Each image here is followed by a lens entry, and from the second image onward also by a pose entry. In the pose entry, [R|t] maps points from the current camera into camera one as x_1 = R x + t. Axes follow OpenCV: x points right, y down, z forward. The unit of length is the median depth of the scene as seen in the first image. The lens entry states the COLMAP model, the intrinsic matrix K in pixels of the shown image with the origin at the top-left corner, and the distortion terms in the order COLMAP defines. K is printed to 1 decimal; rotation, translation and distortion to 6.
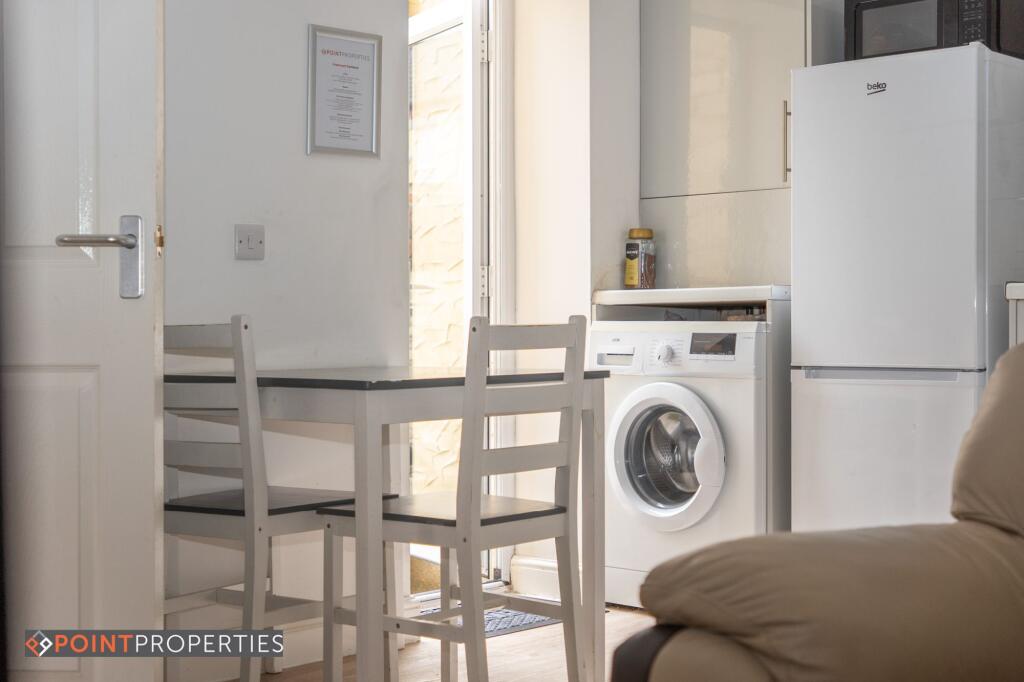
lens RADIAL K [[1627.6, 0, 511.6], [0, 1627.6, 341.3], [0, 0, 1]] dist [-0.012479, 0.000000]
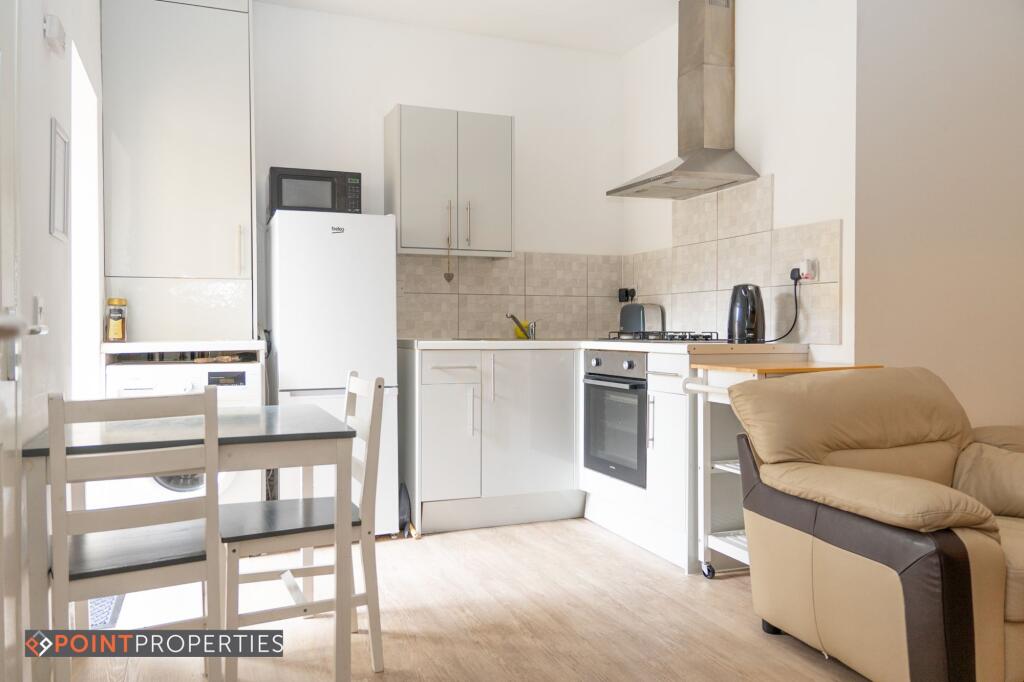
lens RADIAL K [[774.9, 0, 511.2], [0, 774.9, 346.4], [0, 0, 1]] dist [0.009810, 0.010305]
pose [[0.422808, -0.016599, 0.906067, -0.434944], [0.012499, 0.999844, 0.012484, -0.035506], [-0.906133, 0.006046, 0.422949, 0.448330]]
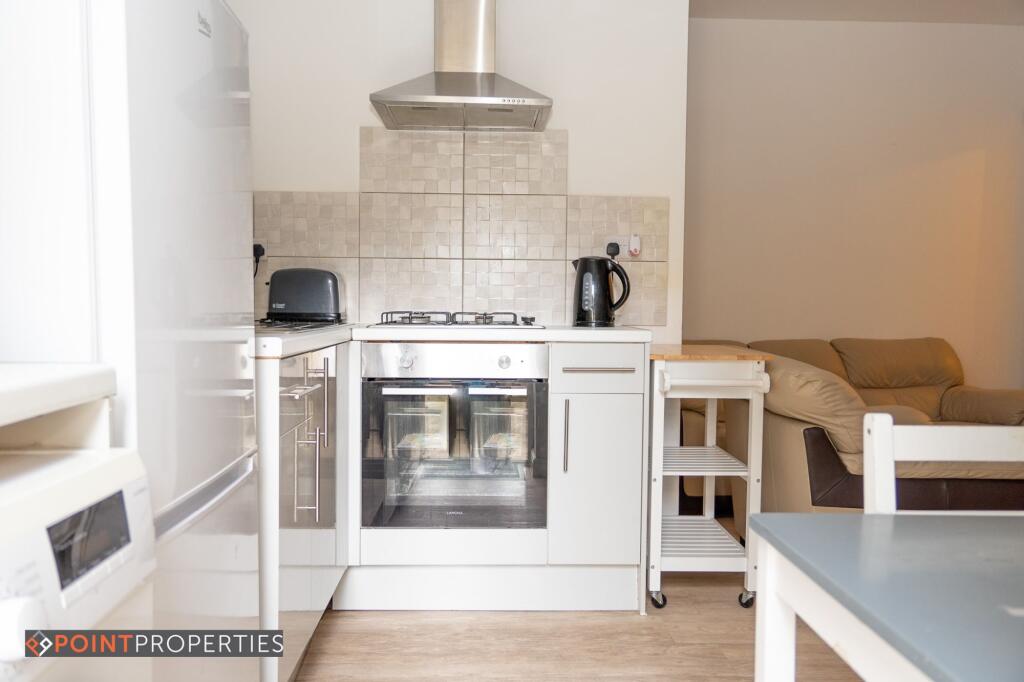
lens RADIAL K [[774.9, 0, 511.1], [0, 774.9, 342.9], [0, 0, 1]] dist [0.009810, 0.010305]
pose [[-0.707165, -0.039214, 0.705960, -0.065774], [0.004954, 0.998162, 0.060407, -0.051578], [-0.707031, 0.046215, -0.705671, 1.054959]]
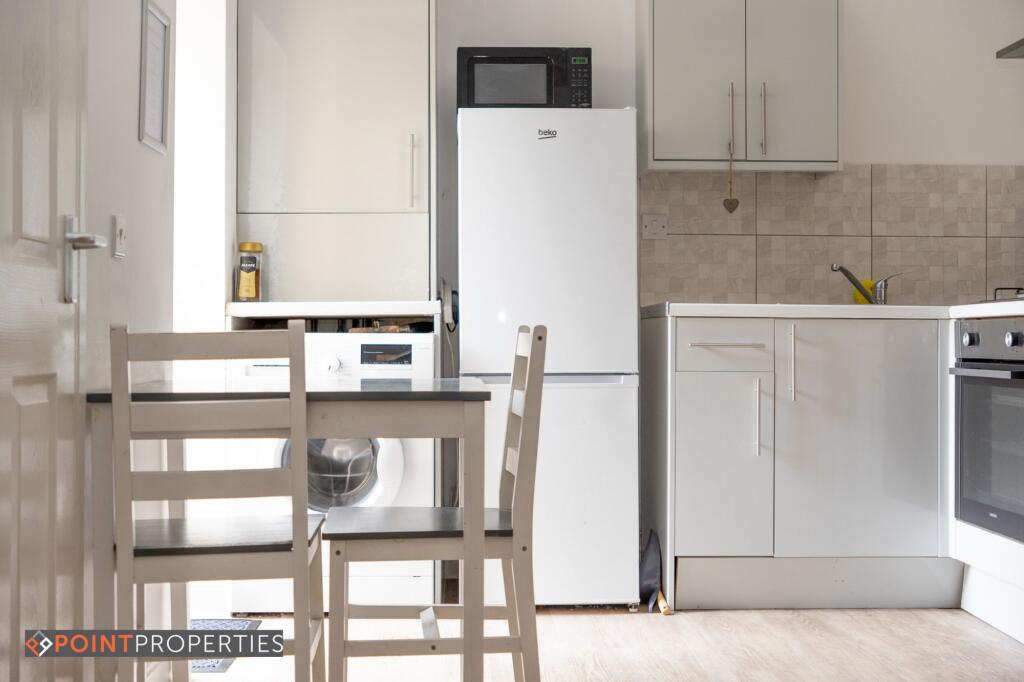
lens RADIAL K [[1348.4, 0, 513.8], [0, 1348.4, 333.4], [0, 0, 1]] dist [-0.012964, 0.000000]
pose [[0.695784, 0.006336, 0.718223, -0.460560], [0.006057, 0.999874, -0.014689, 0.001453], [-0.718226, 0.014571, 0.695658, 0.326290]]
